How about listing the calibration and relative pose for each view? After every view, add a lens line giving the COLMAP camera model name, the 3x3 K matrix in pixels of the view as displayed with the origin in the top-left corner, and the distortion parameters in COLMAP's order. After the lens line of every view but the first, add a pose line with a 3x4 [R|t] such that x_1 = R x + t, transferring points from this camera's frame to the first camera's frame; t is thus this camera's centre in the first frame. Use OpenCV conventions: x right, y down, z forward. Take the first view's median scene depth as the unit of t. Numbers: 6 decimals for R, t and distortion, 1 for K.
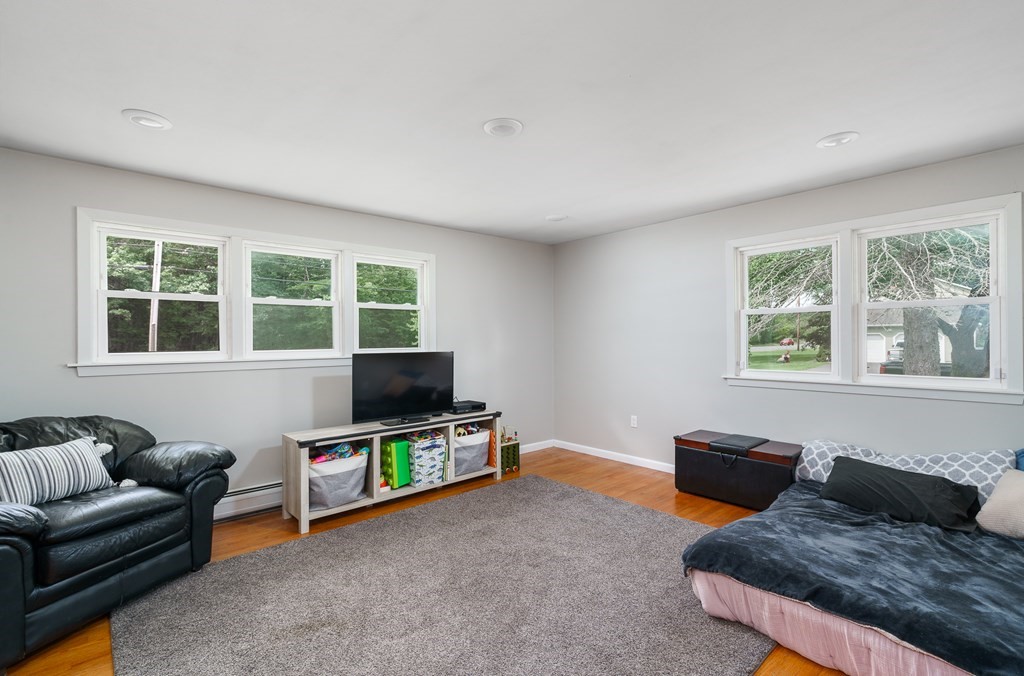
lens RADIAL K [[456.5, 0, 512.0], [0, 456.5, 338.0], [0, 0, 1]] dist [-0.000638, 0.000266]
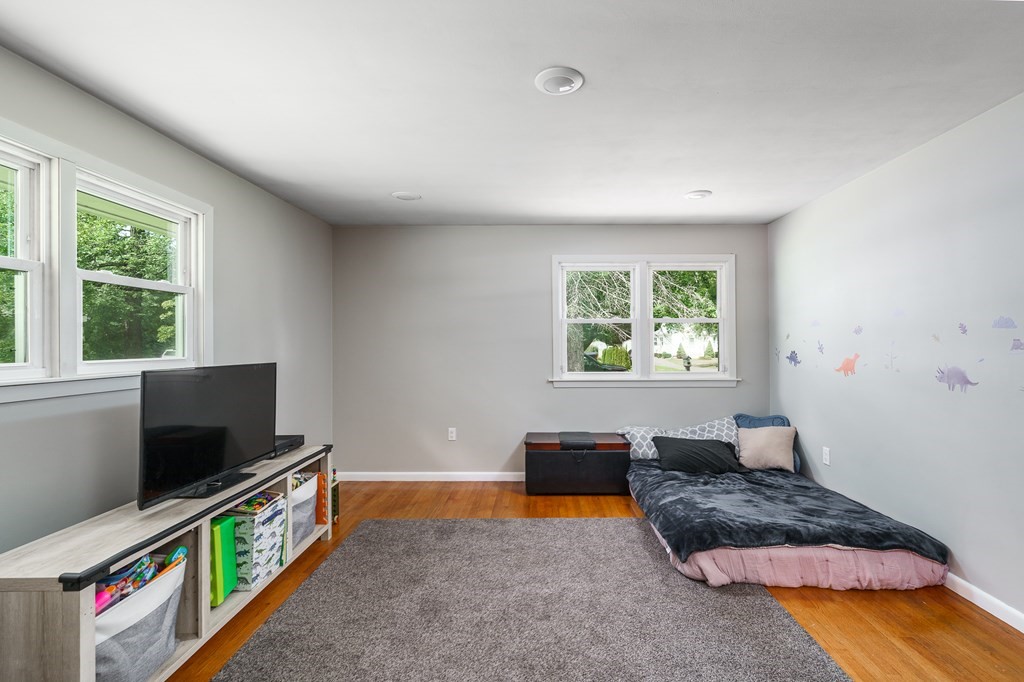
lens RADIAL K [[471.9, 0, 512.0], [0, 471.9, 341.0], [0, 0, 1]] dist [-0.003507, 0.008026]
pose [[0.673211, 0.011399, 0.739363, -0.481815], [-0.004641, 0.999927, -0.011190, 0.005966], [-0.739436, 0.004102, 0.673214, 0.357436]]
